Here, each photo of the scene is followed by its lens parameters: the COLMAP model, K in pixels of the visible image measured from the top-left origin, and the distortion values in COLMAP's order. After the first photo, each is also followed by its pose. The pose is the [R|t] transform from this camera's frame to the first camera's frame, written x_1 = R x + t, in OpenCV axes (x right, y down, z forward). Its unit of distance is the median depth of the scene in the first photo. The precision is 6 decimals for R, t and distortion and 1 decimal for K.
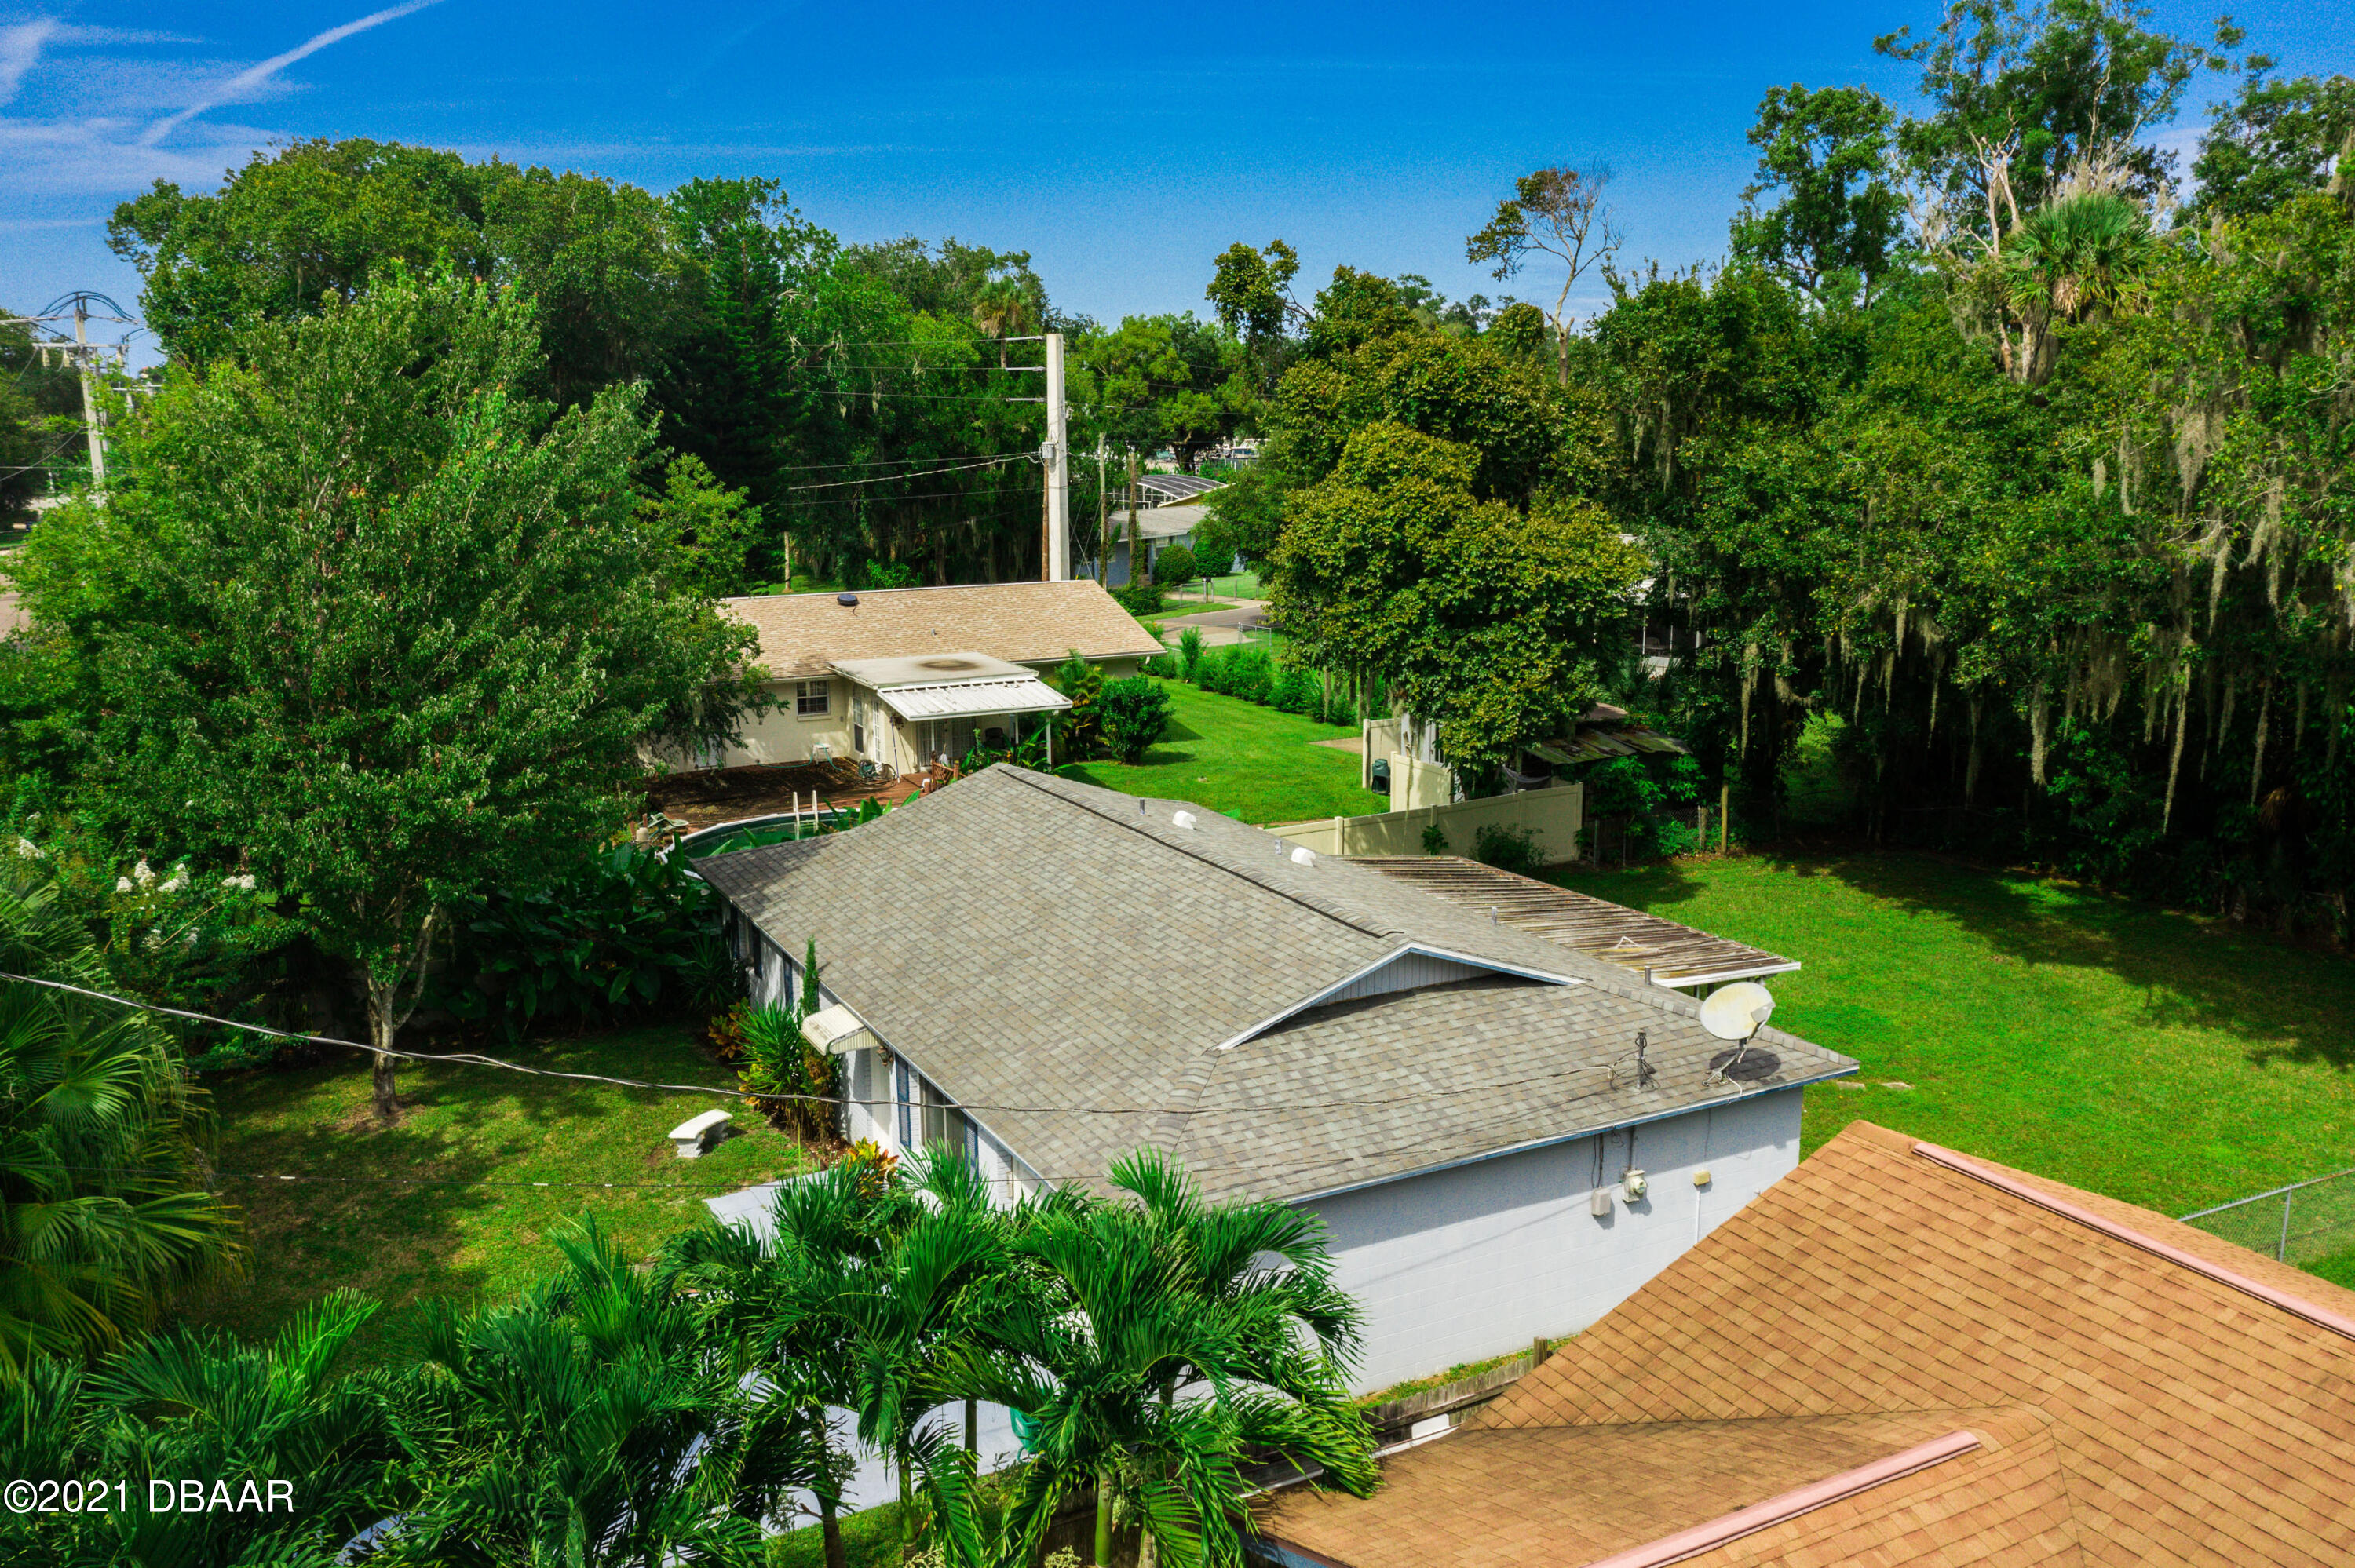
lens RADIAL K [[1854.1, 0, 1177.5], [0, 1854.1, 784.0], [0, 0, 1]] dist [-0.006153, 0.004232]
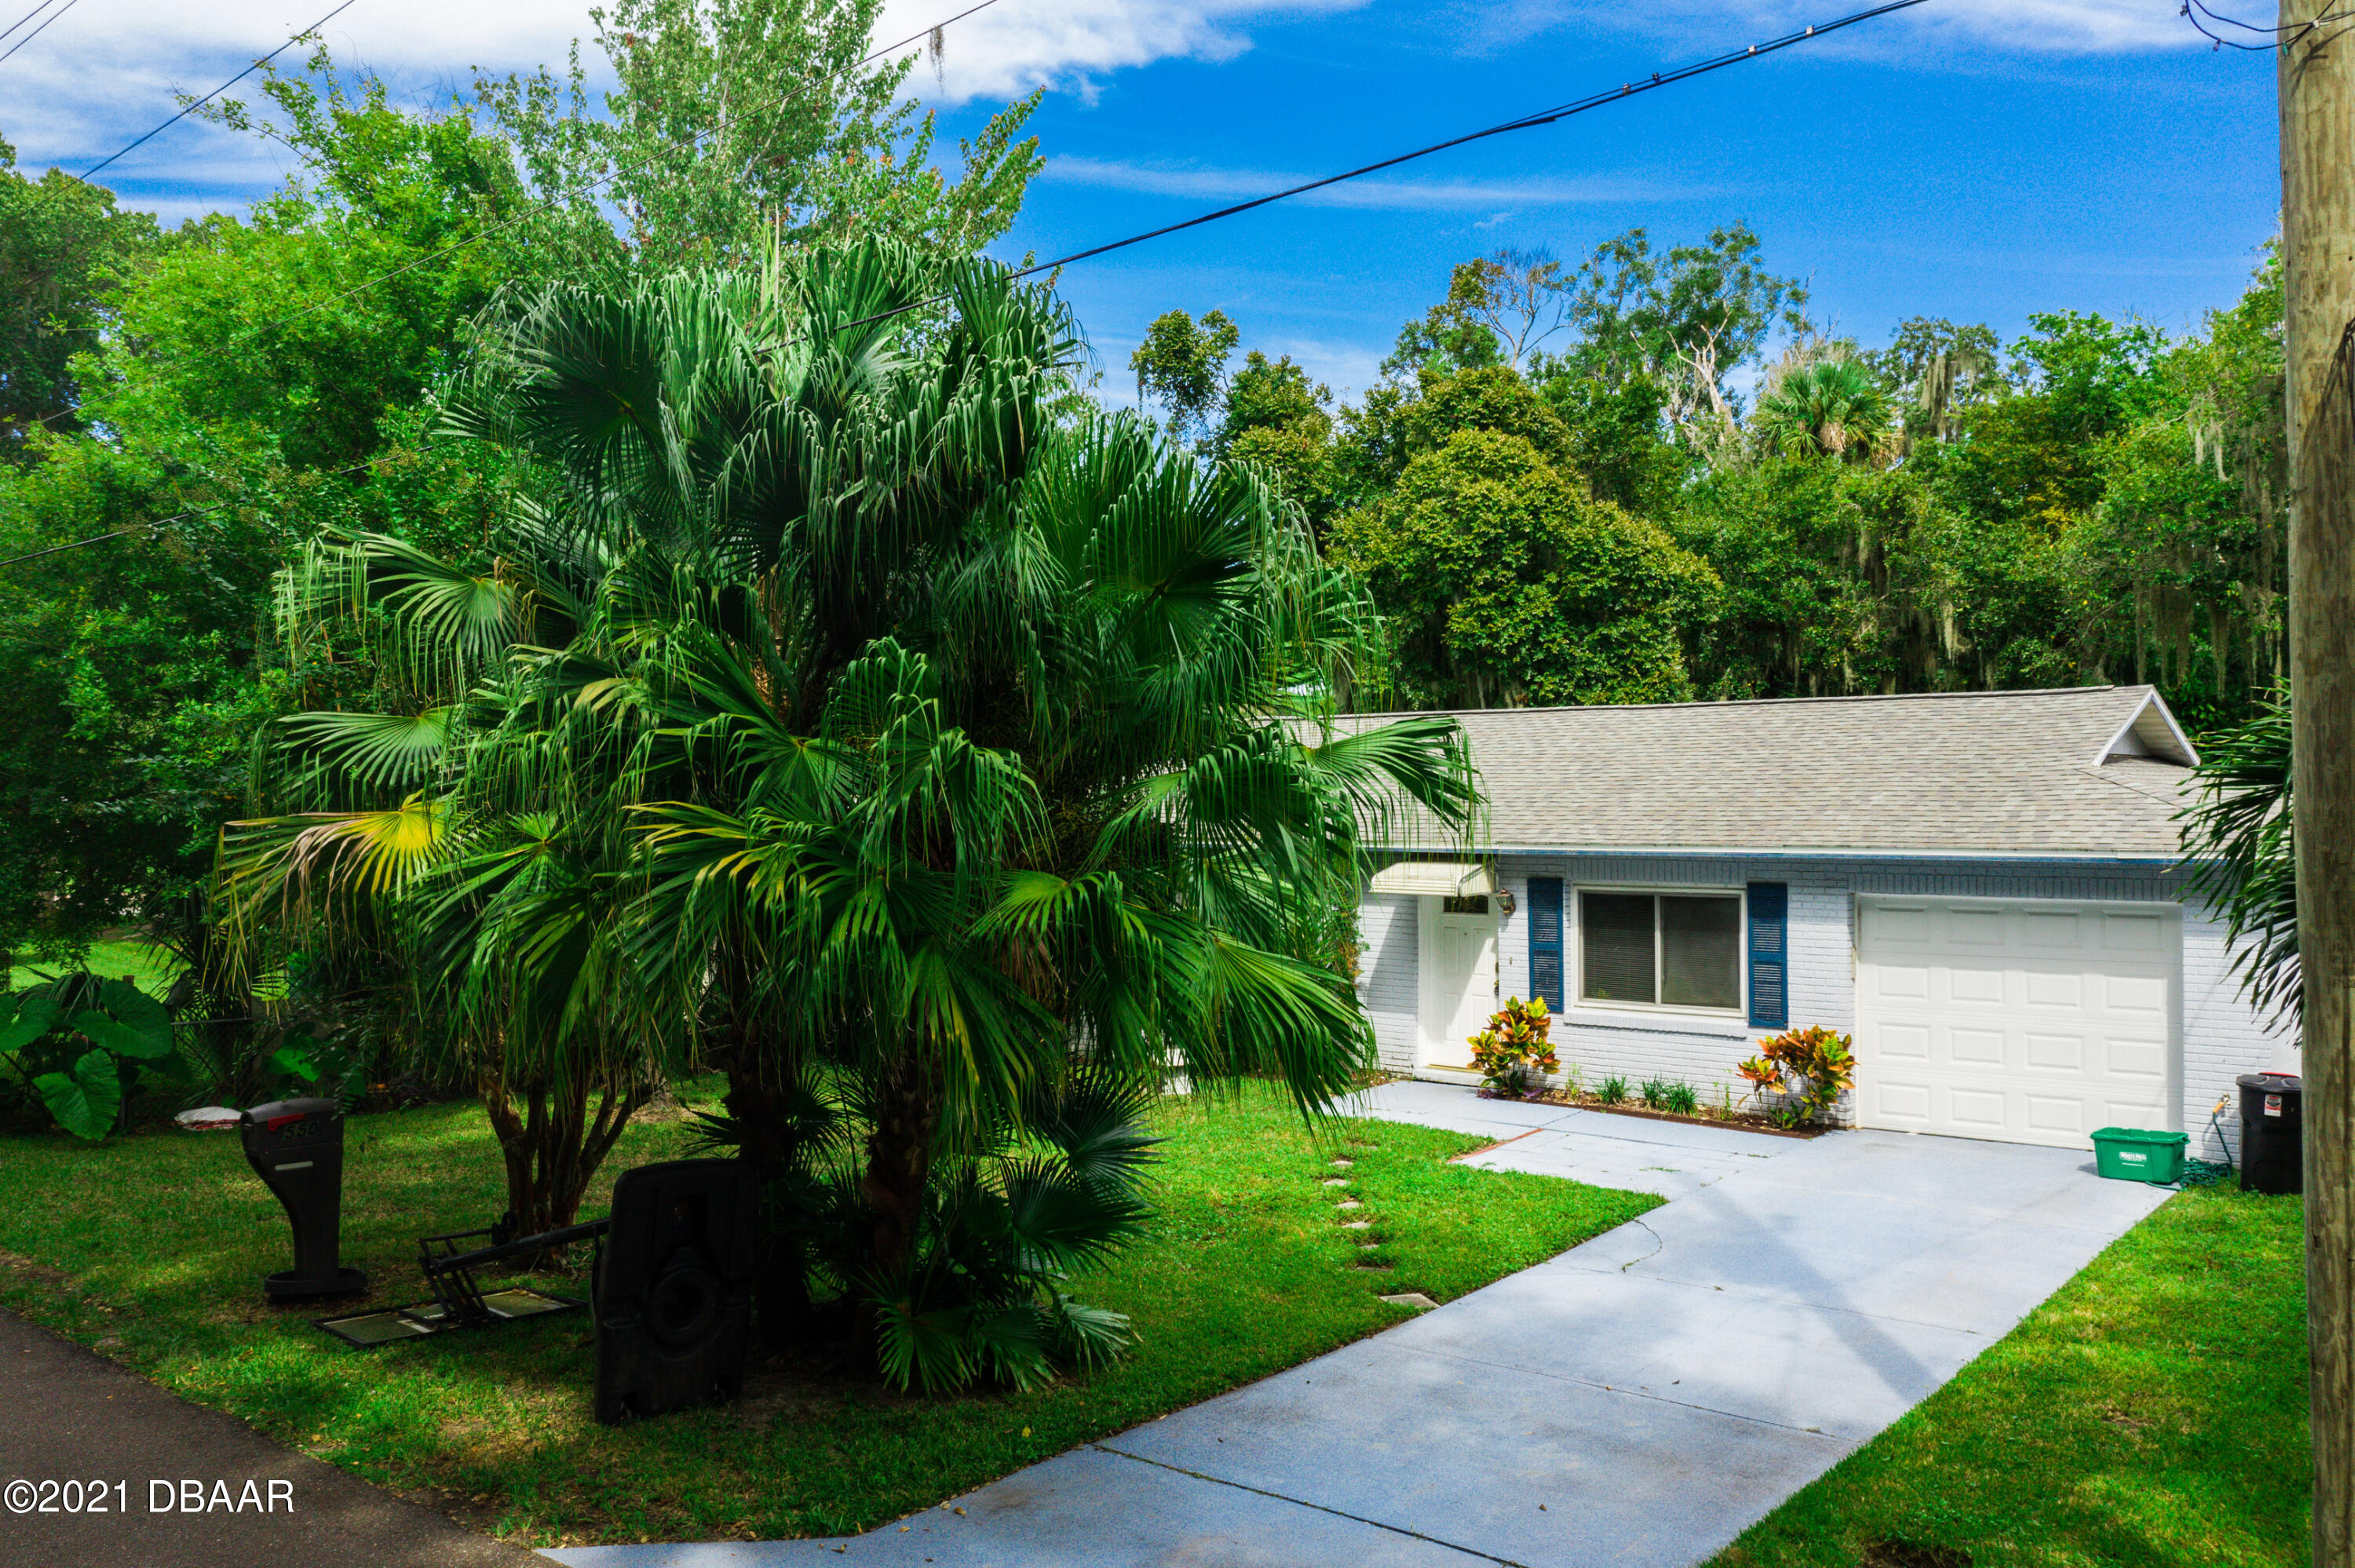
lens RADIAL K [[1836.0, 0, 1167.1], [0, 1836.0, 803.9], [0, 0, 1]] dist [-0.057662, 0.069217]
pose [[0.923402, 0.001638, 0.383831, -0.421263], [0.074517, 0.980200, -0.183451, 0.168857], [-0.376532, 0.198001, 0.904997, 0.231838]]
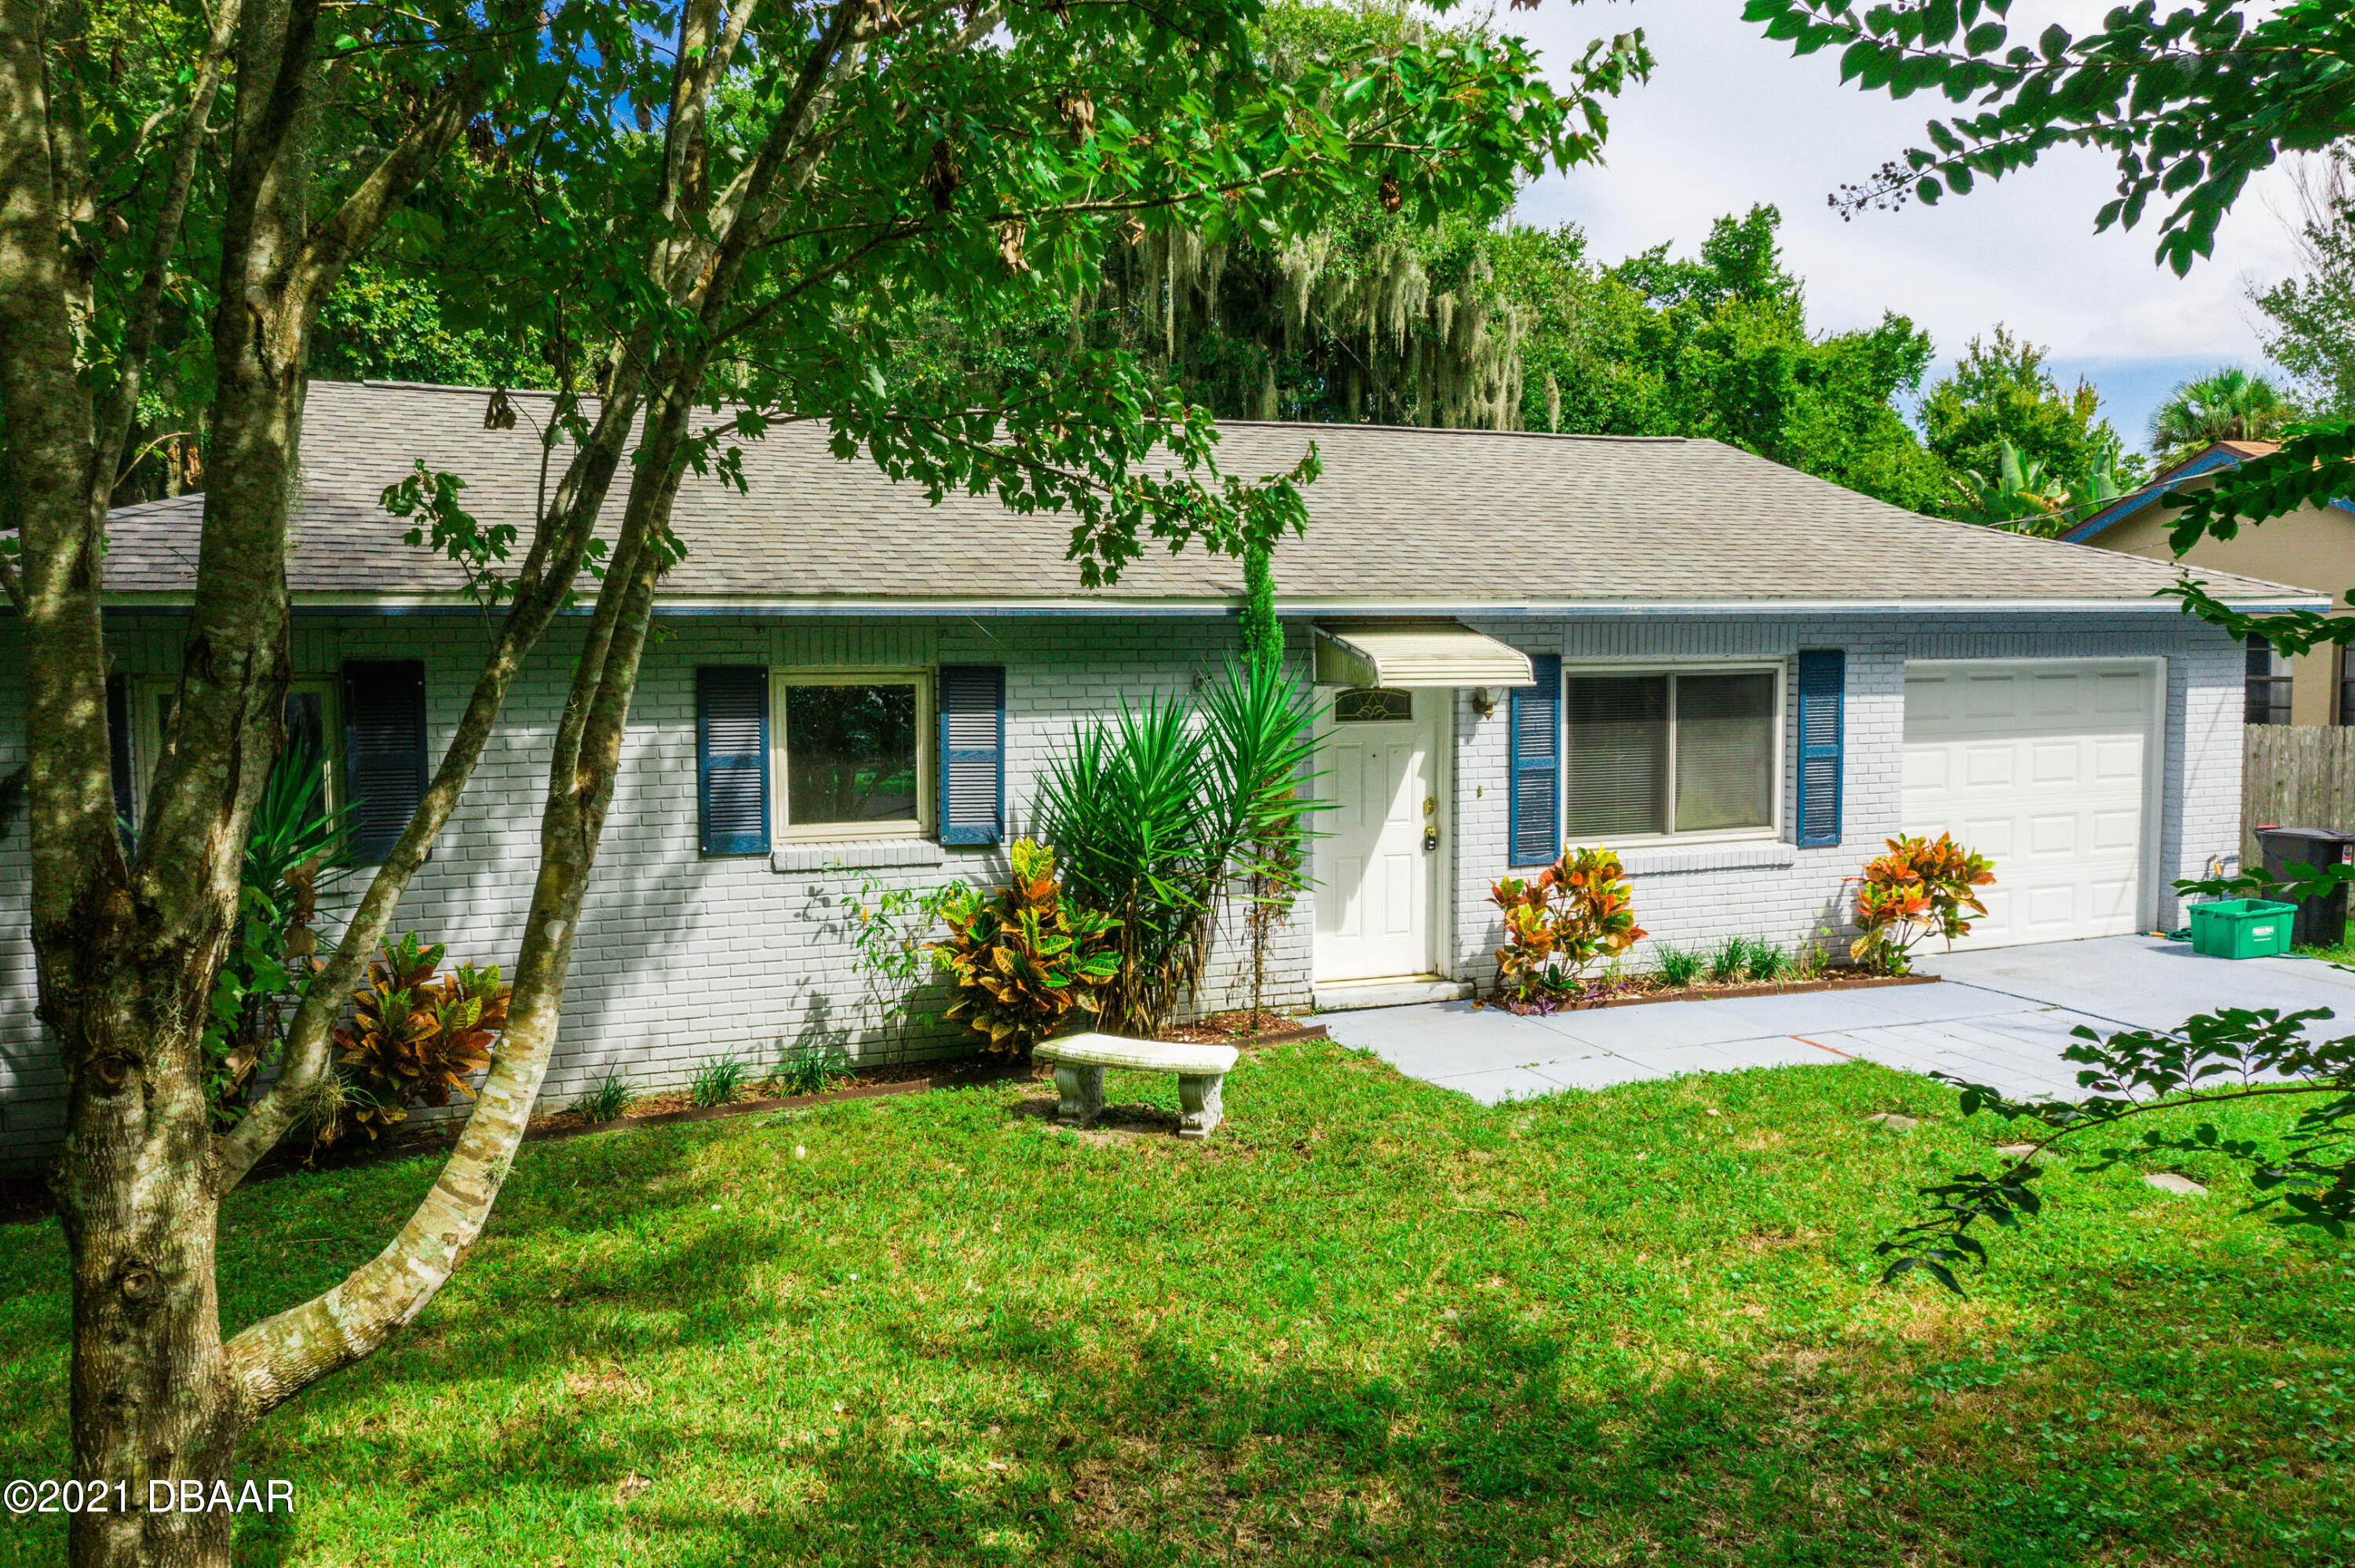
lens RADIAL K [[1864.9, 0, 1264.0], [0, 1864.9, 777.4], [0, 0, 1]] dist [-0.013956, -0.002238]
pose [[0.079032, -0.087318, 0.993040, -0.461455], [0.196707, 0.977936, 0.070335, 0.085567], [-0.977272, 0.189779, 0.094465, 0.714973]]
